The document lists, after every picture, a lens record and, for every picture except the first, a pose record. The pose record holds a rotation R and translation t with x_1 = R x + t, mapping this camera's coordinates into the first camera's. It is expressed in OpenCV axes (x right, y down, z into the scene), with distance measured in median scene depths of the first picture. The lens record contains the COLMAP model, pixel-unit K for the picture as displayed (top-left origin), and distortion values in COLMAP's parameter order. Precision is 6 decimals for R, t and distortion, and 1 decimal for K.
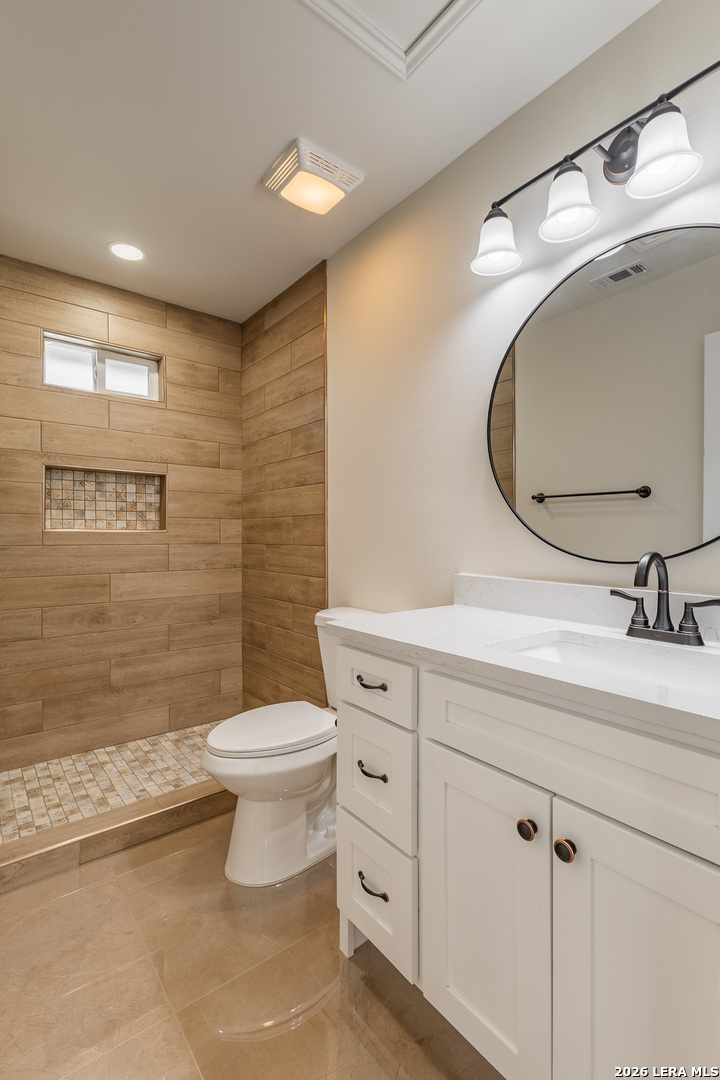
lens RADIAL K [[491.3, 0, 366.0], [0, 491.3, 554.7], [0, 0, 1]] dist [0.008661, 0.000360]
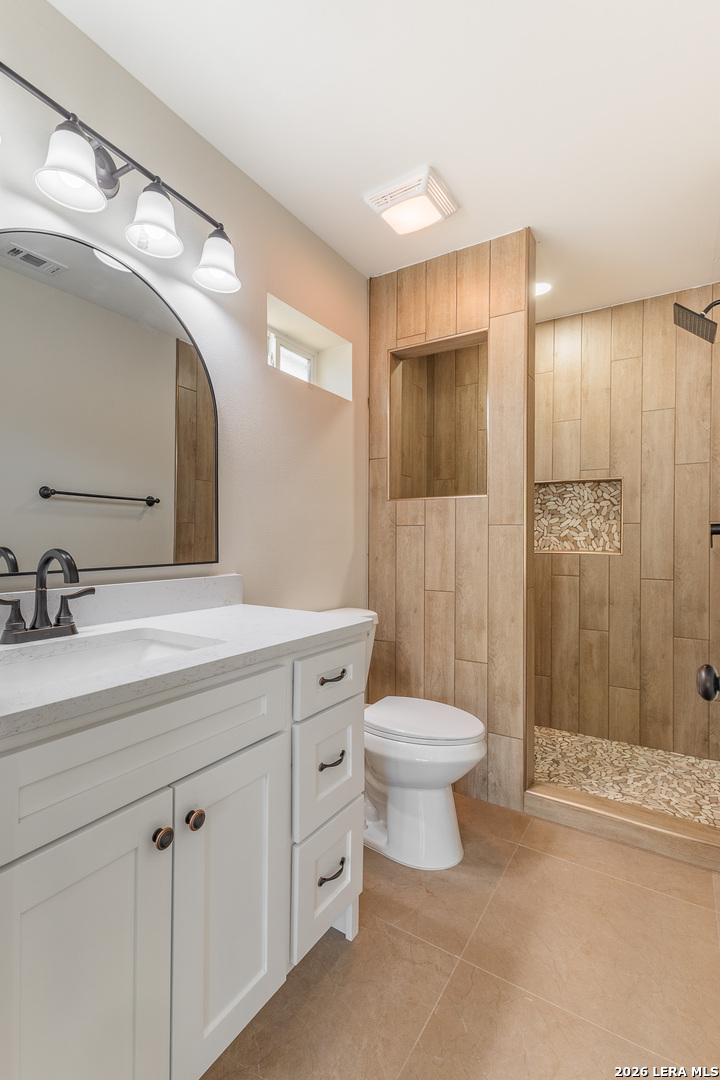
lens RADIAL K [[494.6, 0, 360.0], [0, 494.6, 540.0], [0, 0, 1]] dist [0.007080, 0.000362]
pose [[-0.332595, -0.001232, 0.943069, -0.628378], [0.026623, 0.999588, 0.010695, -0.021140], [-0.942694, 0.028664, -0.332425, 0.830322]]
